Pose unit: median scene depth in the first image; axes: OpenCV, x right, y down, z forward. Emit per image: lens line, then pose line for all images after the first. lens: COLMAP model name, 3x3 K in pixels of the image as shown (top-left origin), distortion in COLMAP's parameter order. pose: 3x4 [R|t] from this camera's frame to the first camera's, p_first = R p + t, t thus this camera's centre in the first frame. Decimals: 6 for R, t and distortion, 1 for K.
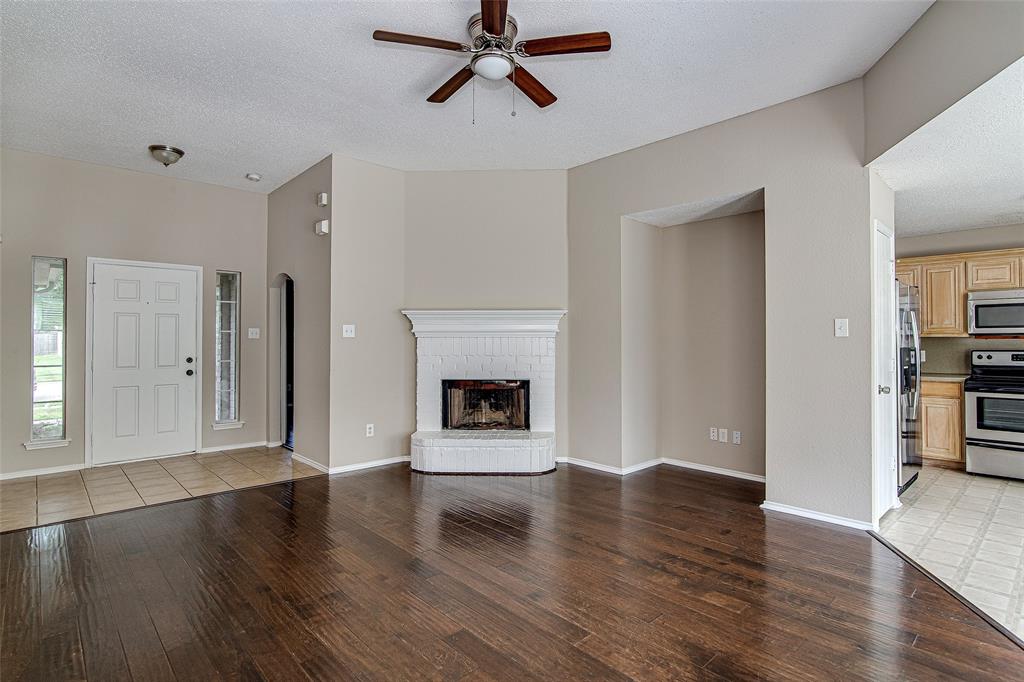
lens RADIAL K [[510.7, 0, 525.0], [0, 510.7, 334.6], [0, 0, 1]] dist [-0.010454, 0.000389]
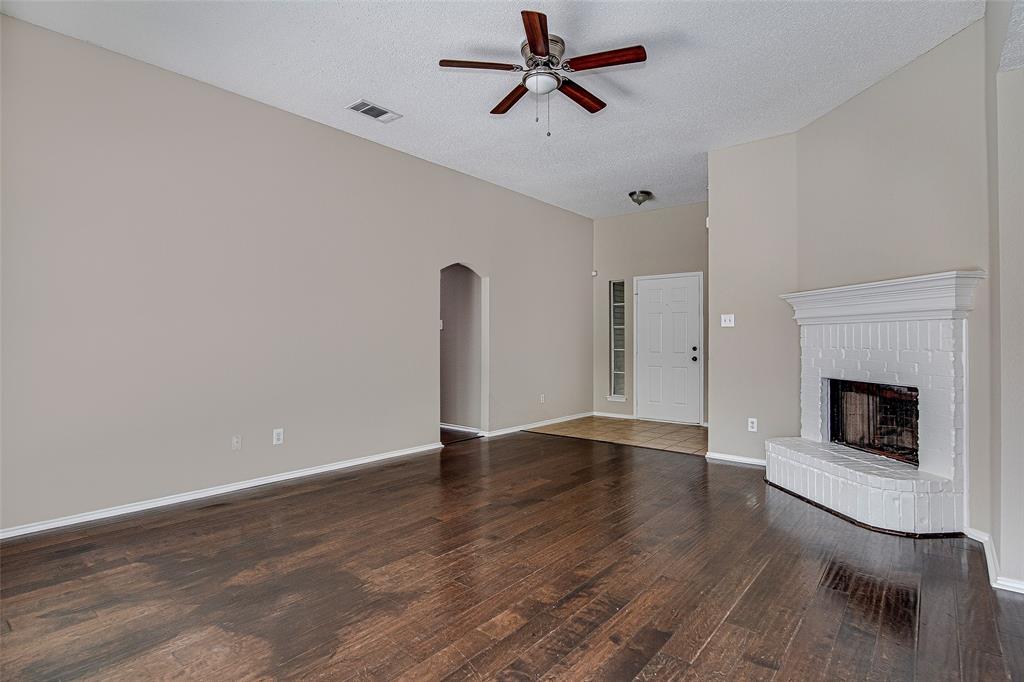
lens RADIAL K [[530.3, 0, 512.0], [0, 530.3, 341.0], [0, 0, 1]] dist [-0.001146, -0.000515]
pose [[0.116423, 0.001805, -0.993198, 0.626682], [0.009727, 0.999948, 0.002958, 0.025576], [0.993152, -0.010005, 0.116400, 0.453266]]
